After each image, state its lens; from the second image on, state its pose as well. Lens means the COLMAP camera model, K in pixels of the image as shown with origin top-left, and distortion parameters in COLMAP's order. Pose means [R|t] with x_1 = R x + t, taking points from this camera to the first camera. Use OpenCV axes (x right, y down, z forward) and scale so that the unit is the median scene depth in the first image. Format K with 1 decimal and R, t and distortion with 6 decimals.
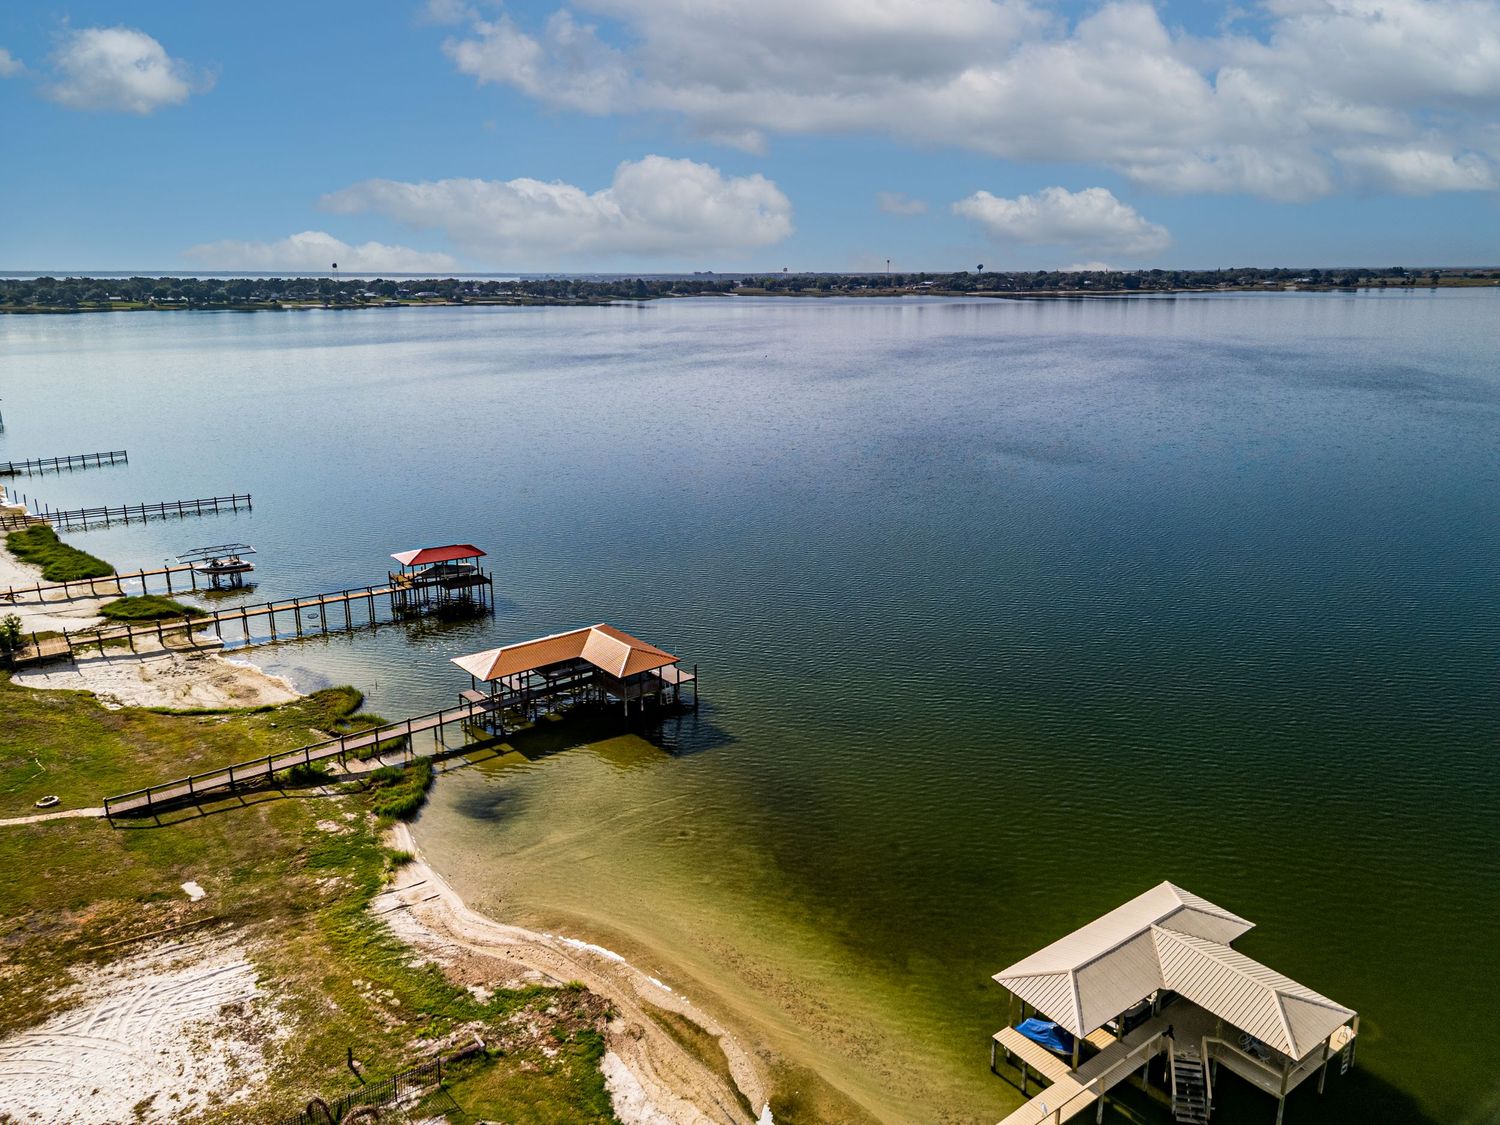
lens RADIAL K [[1035.8, 0, 745.4], [0, 1035.8, 536.2], [0, 0, 1]] dist [0.052543, -0.047442]
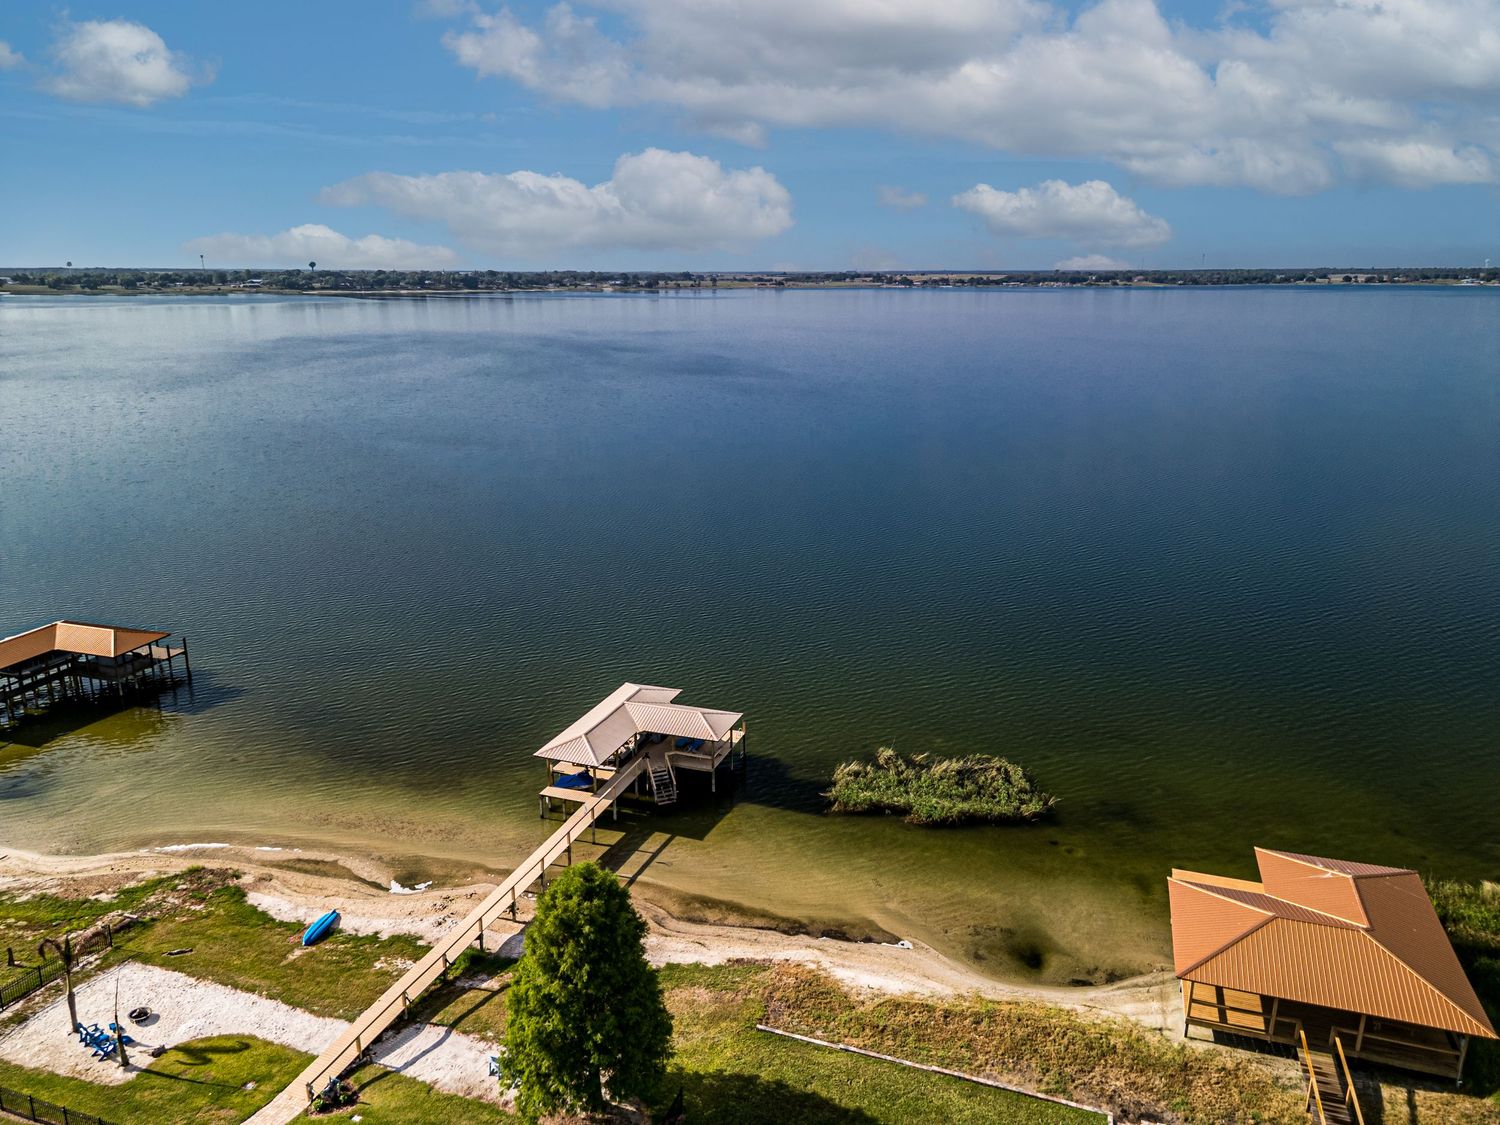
lens RADIAL K [[1029.9, 0, 751.0], [0, 1029.9, 542.2], [0, 0, 1]] dist [0.064248, -0.064257]
pose [[0.824253, -0.137918, 0.549168, -0.241154], [0.134221, 0.989830, 0.047132, 0.094252], [-0.550083, 0.034861, 0.834382, -0.342821]]
